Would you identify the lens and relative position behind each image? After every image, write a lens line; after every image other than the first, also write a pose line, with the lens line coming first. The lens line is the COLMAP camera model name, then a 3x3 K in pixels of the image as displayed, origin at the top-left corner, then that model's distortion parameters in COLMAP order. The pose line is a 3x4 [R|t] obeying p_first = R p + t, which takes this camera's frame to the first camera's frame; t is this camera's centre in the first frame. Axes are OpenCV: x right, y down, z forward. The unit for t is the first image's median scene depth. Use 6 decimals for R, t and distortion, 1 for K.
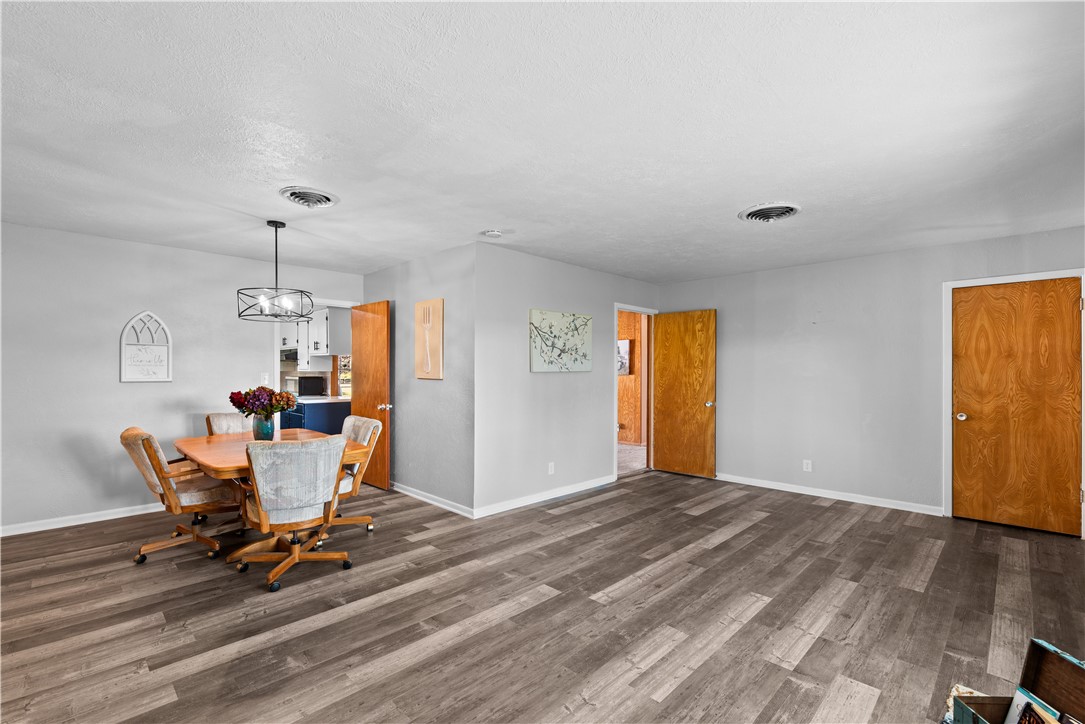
lens RADIAL K [[480.4, 0, 538.5], [0, 480.4, 365.4], [0, 0, 1]] dist [0.000067, -0.000076]
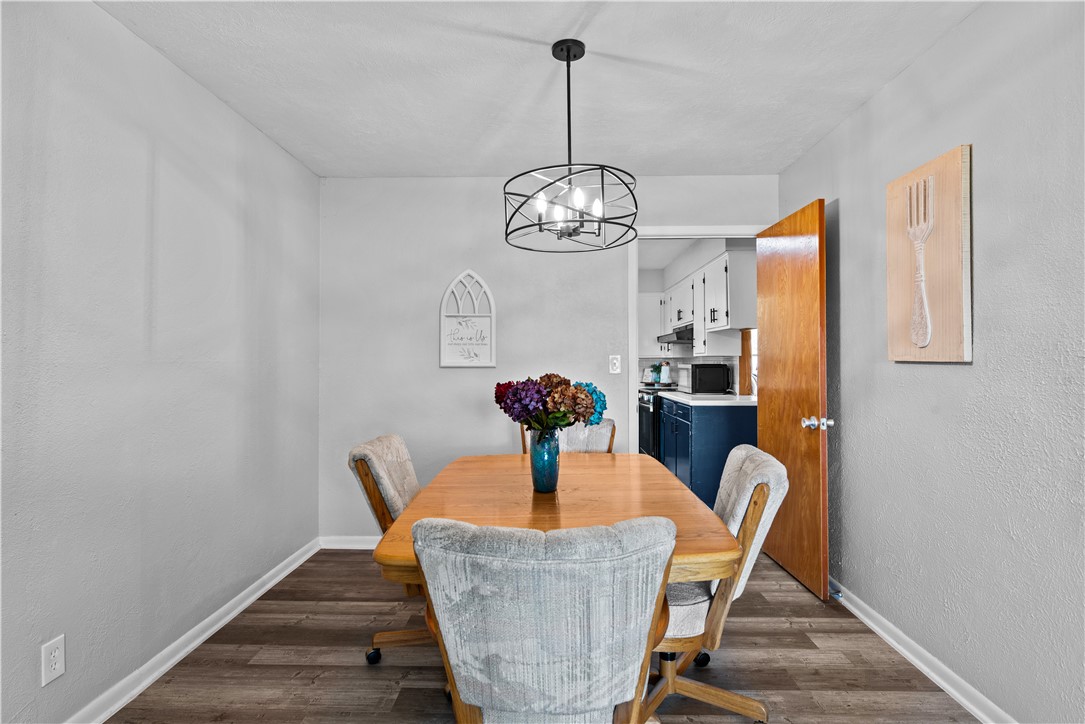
lens RADIAL K [[575.1, 0, 537.7], [0, 575.1, 356.7], [0, 0, 1]] dist [0.005141, 0.000286]
pose [[0.693672, -0.010704, -0.720212, -0.135090], [0.010678, 0.999933, -0.004577, 0.027642], [0.720212, -0.004516, 0.693739, 0.547873]]
